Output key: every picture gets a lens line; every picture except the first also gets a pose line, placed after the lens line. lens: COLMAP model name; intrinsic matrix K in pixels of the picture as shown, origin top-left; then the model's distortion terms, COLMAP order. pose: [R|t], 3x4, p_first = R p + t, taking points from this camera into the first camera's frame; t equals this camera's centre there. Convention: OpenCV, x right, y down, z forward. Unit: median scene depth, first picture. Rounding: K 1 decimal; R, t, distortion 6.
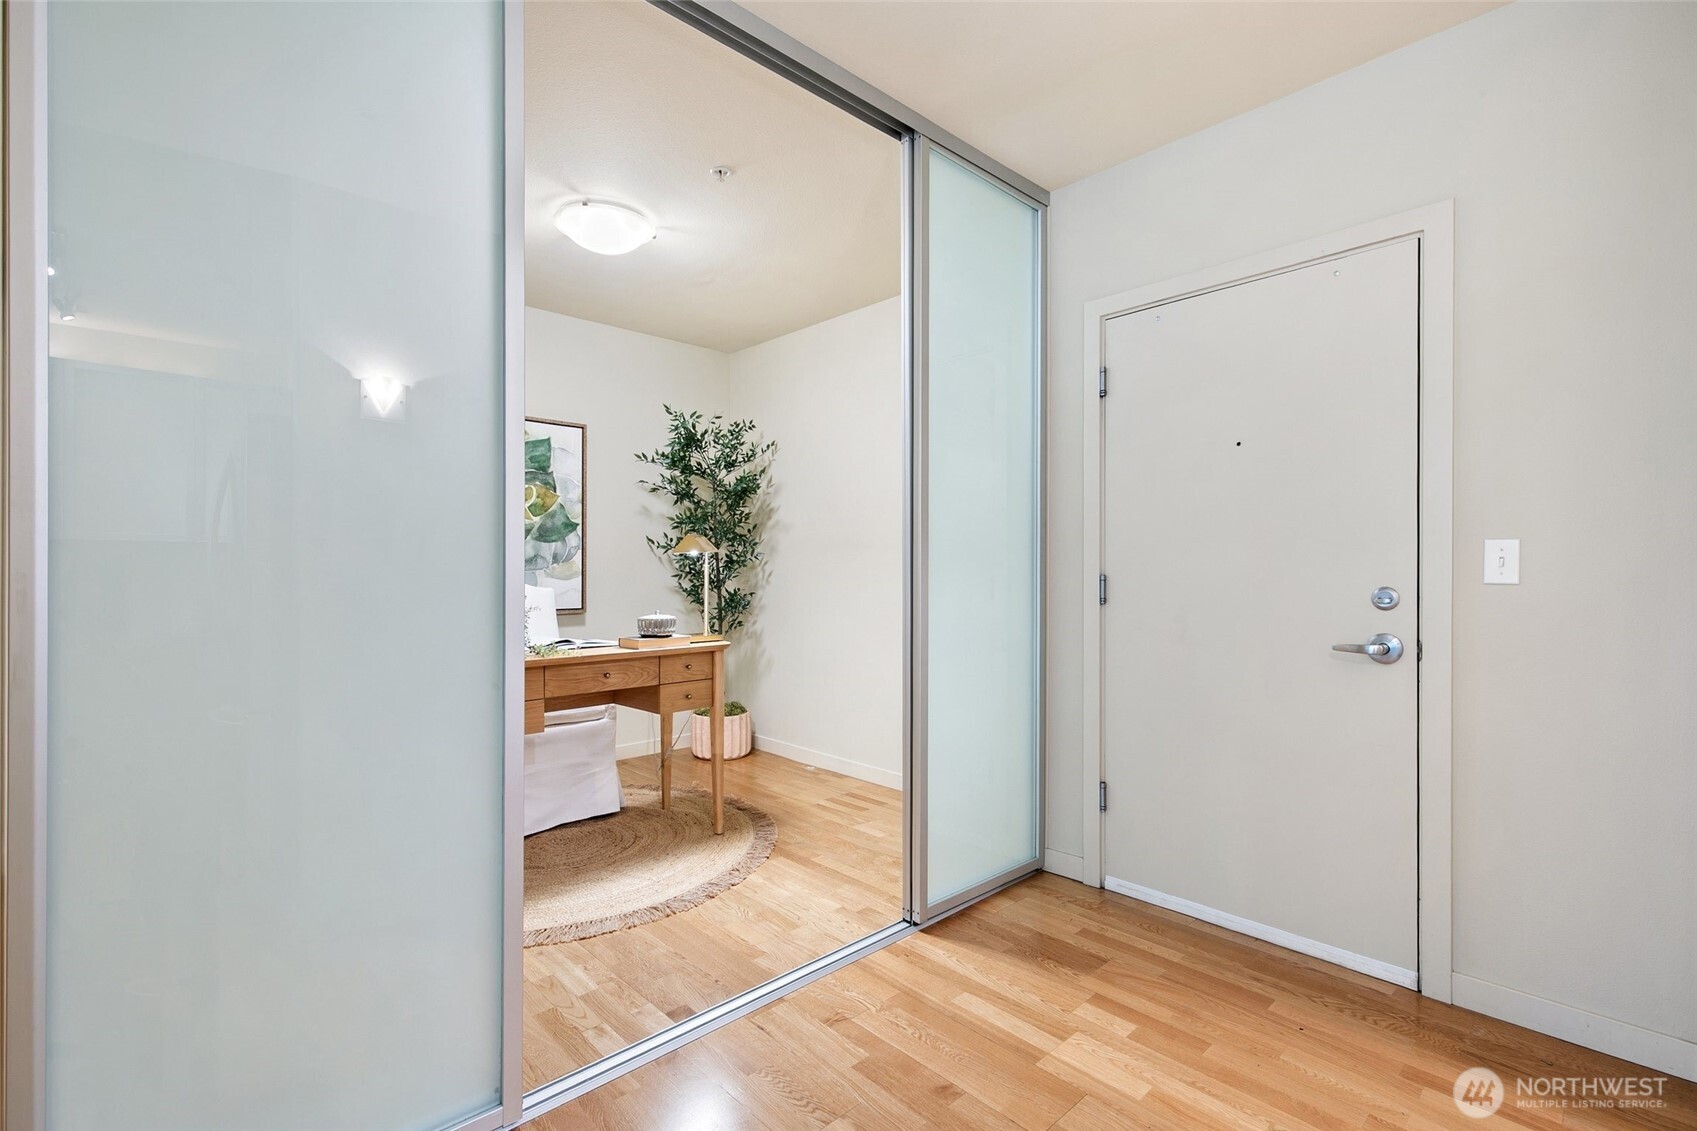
lens RADIAL K [[768.4, 0, 847.4], [0, 768.4, 570.5], [0, 0, 1]] dist [0.005892, 0.000053]
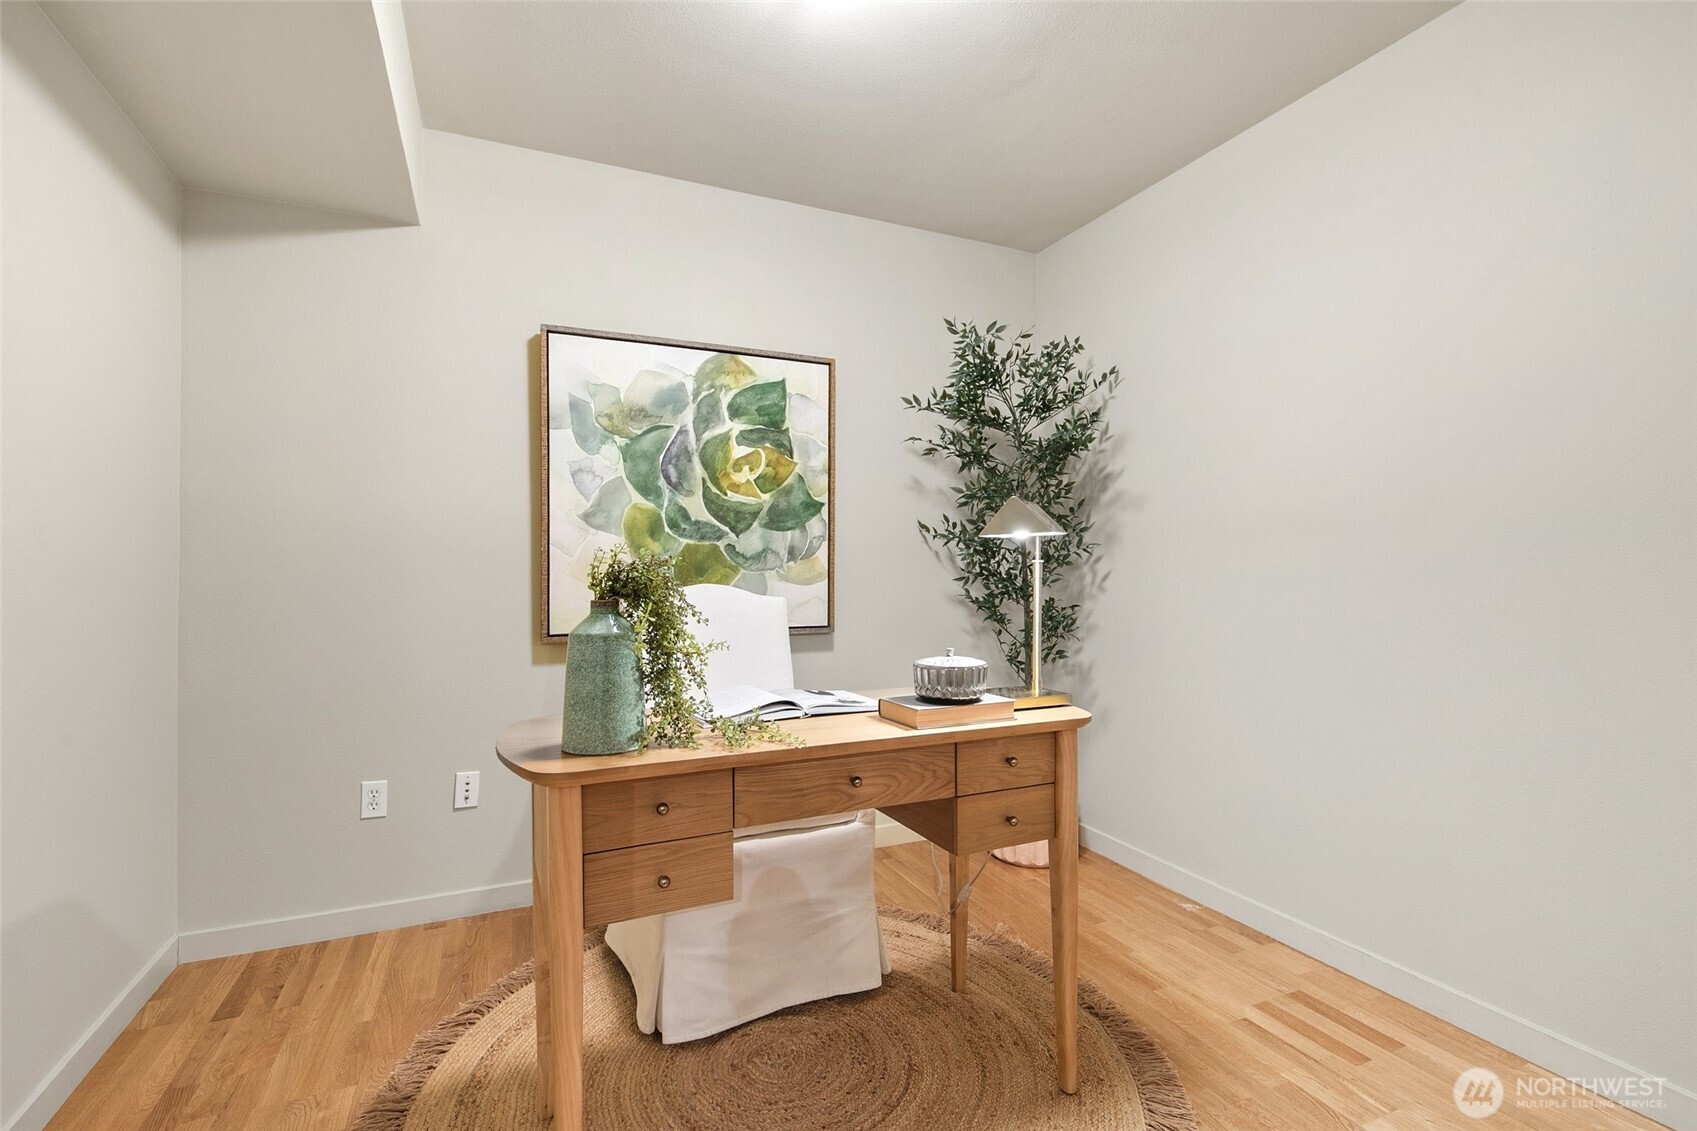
lens RADIAL K [[768.4, 0, 848.2], [0, 768.4, 569.4], [0, 0, 1]] dist [0.005892, 0.000053]
pose [[0.946023, -0.000195, -0.324100, -0.108000], [-0.000254, 0.999999, -0.001343, -0.000627], [0.324100, 0.001353, 0.946022, 0.364110]]
